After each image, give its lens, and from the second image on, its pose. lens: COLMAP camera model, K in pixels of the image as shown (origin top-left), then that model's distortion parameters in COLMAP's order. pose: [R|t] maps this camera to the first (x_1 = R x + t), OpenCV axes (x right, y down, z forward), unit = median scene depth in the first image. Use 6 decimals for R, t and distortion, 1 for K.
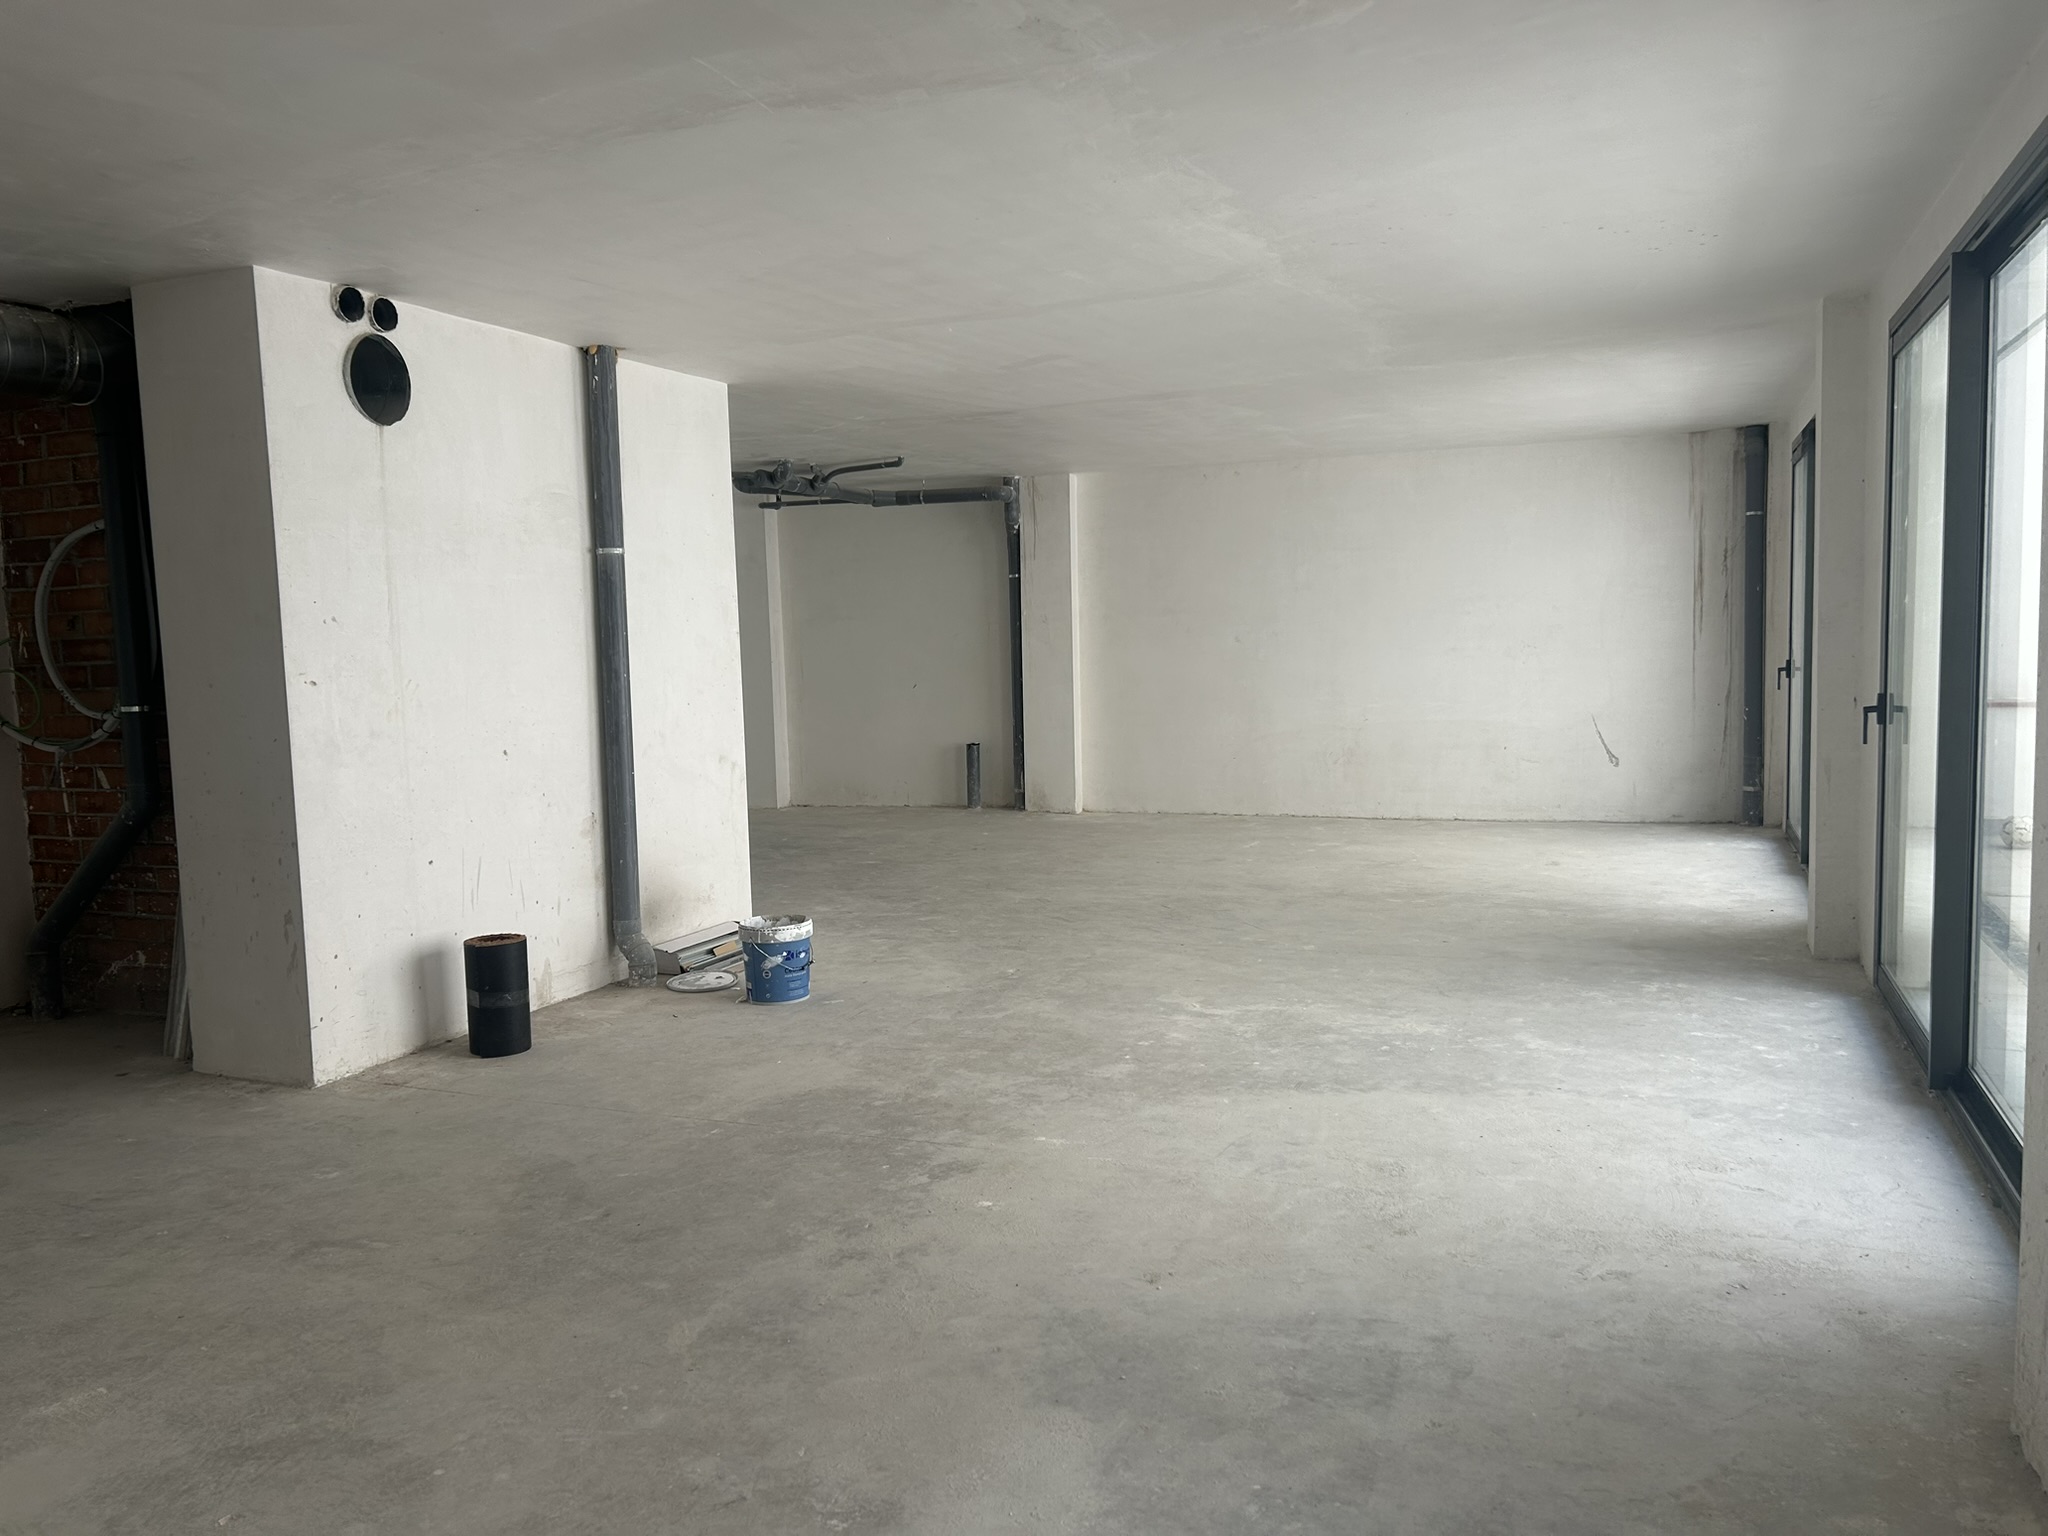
lens RADIAL K [[1535.1, 0, 1013.5], [0, 1535.1, 783.4], [0, 0, 1]] dist [0.058376, -0.060491]
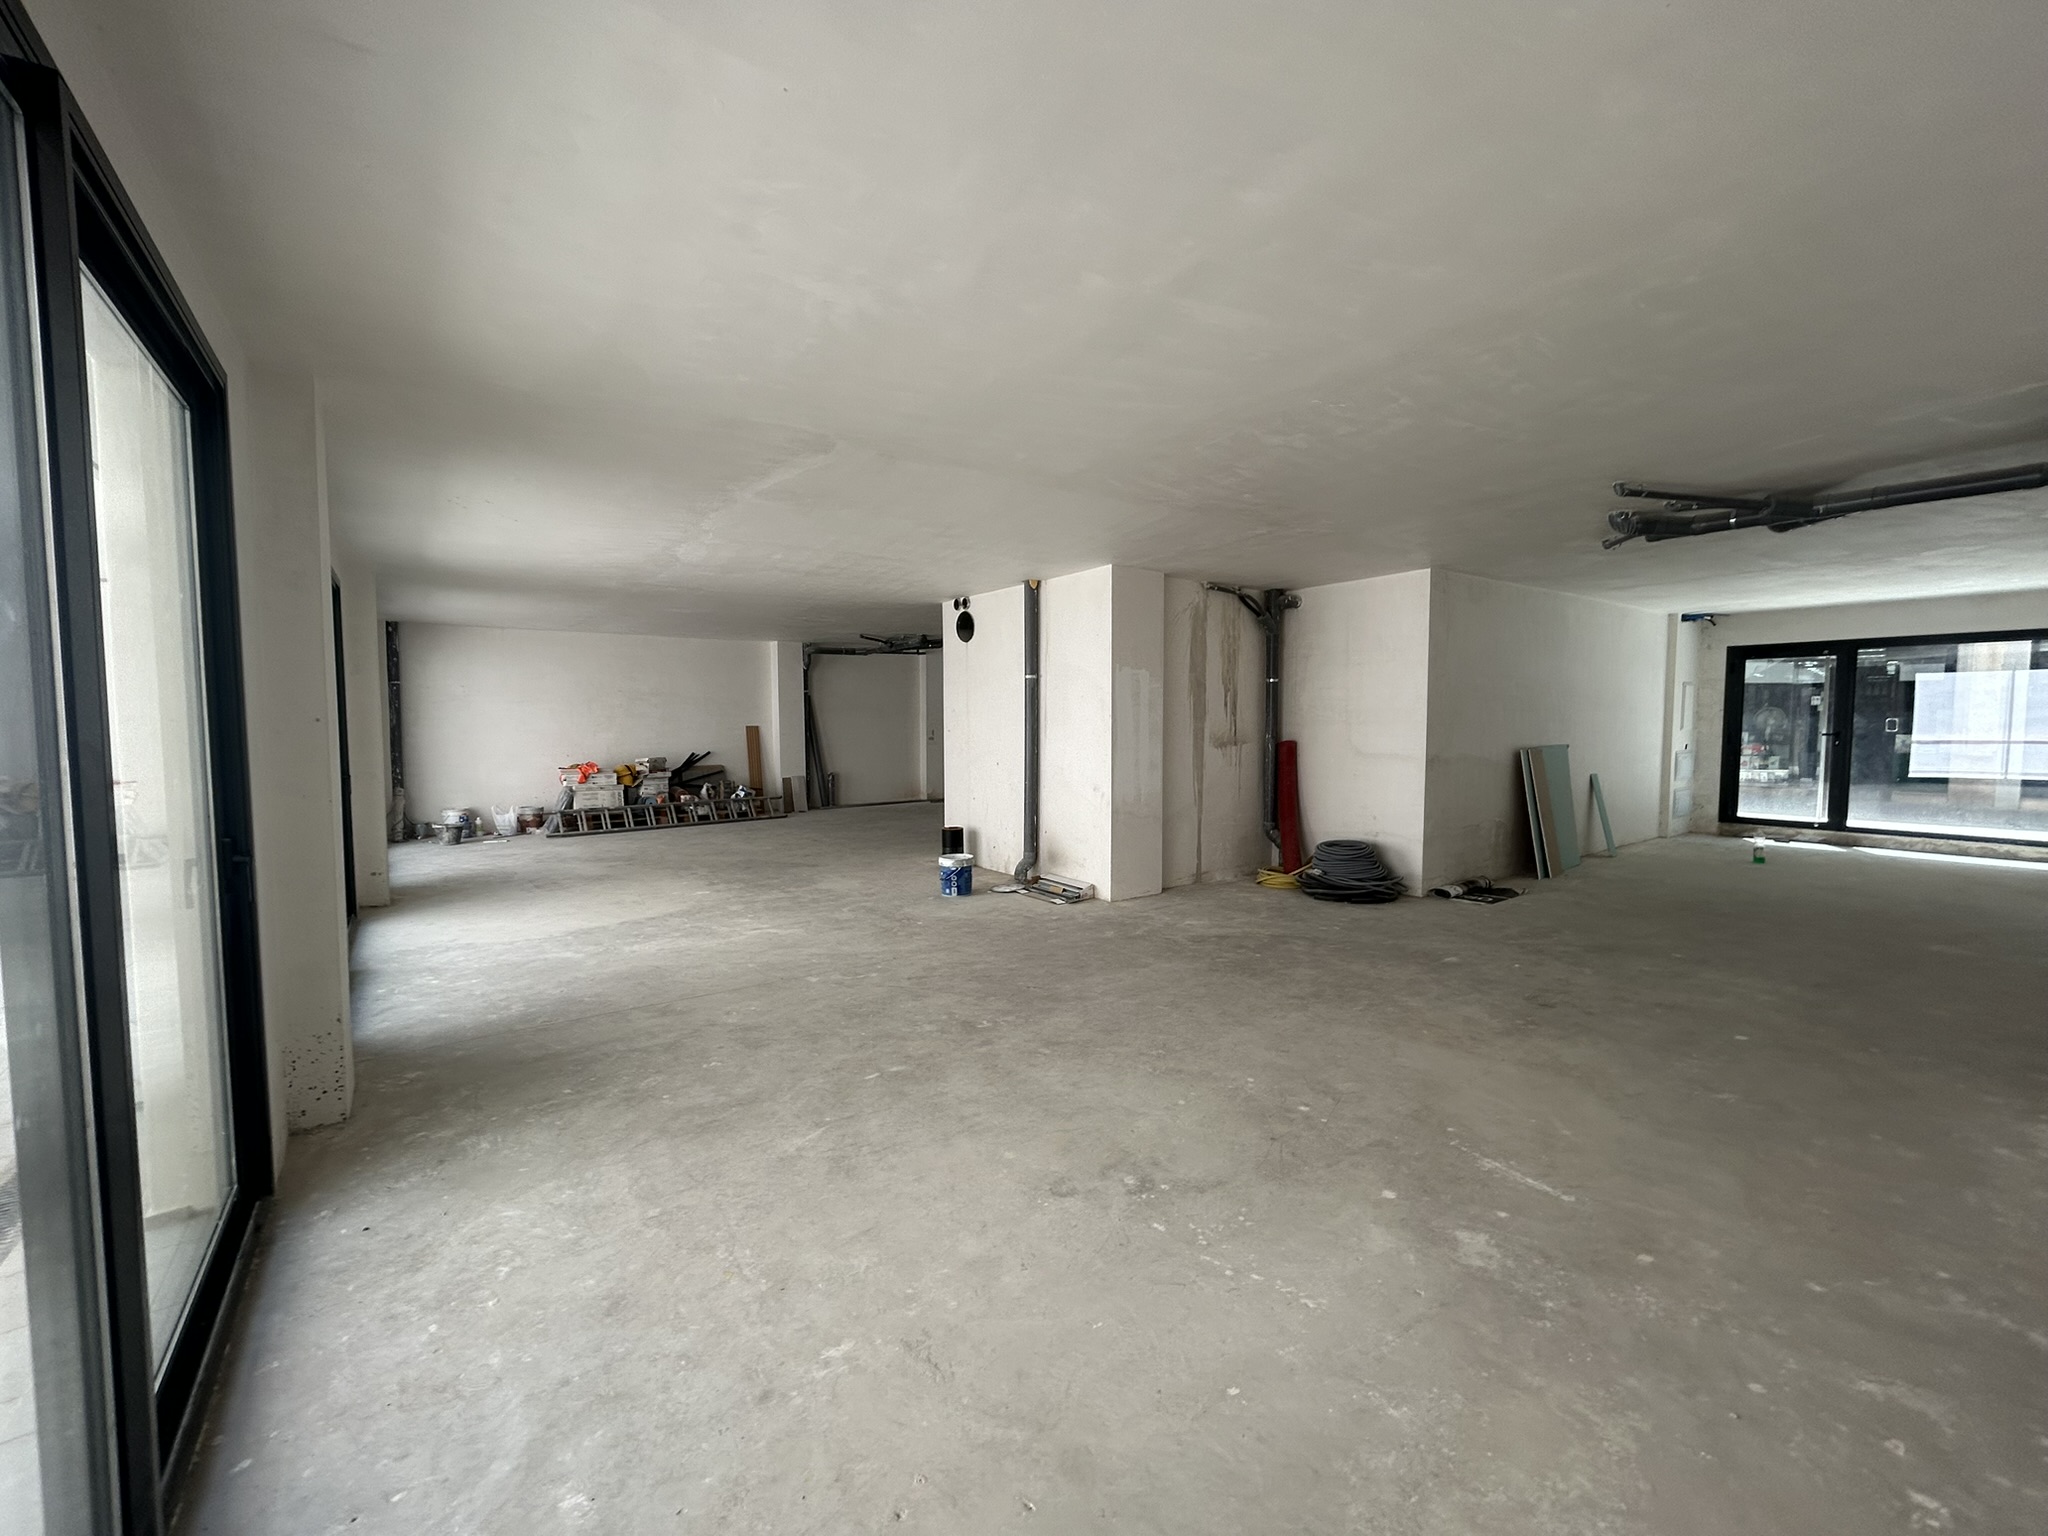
lens RADIAL K [[829.2, 0, 1018.6], [0, 829.2, 768.6], [0, 0, 1]] dist [0.000431, 0.000292]
pose [[-0.521851, 0.084151, -0.848876, 0.874224], [-0.062628, 0.988657, 0.136509, -0.219077], [0.850735, 0.124400, -0.510662, 1.925121]]
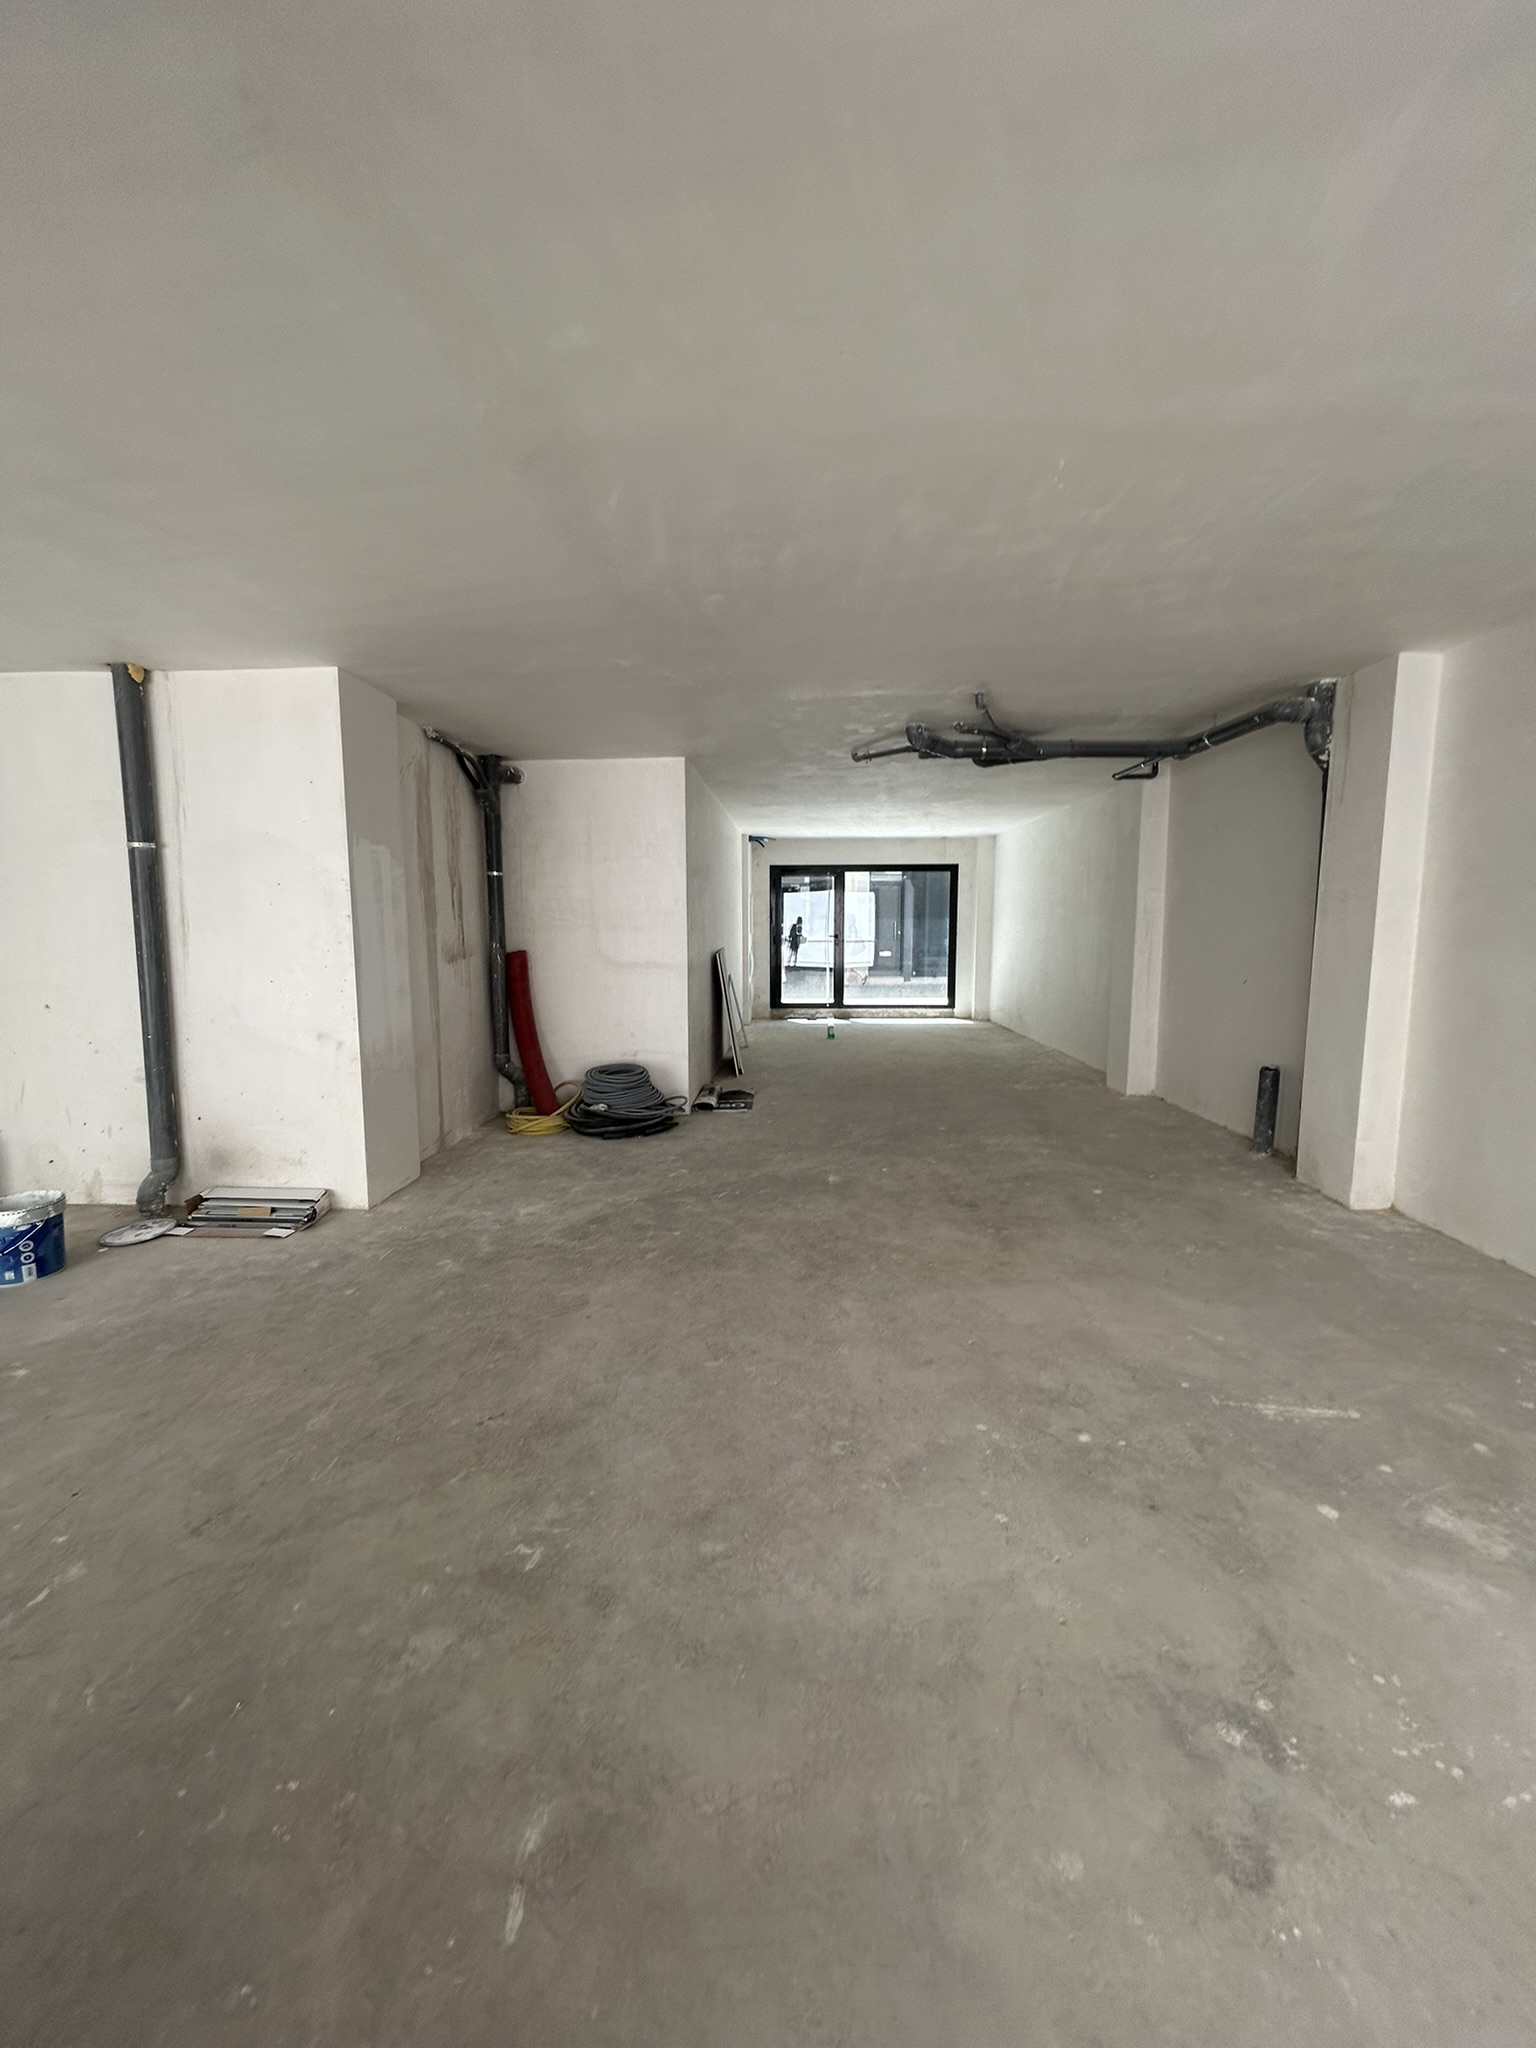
lens RADIAL K [[829.2, 0, 763.8], [0, 829.2, 1016.9], [0, 0, 1]] dist [0.000431, 0.000292]
pose [[0.345224, 0.134653, -0.928810, 0.606502], [-0.097341, 0.989454, 0.107265, -0.164998], [0.933459, 0.053381, 0.354691, 1.491931]]
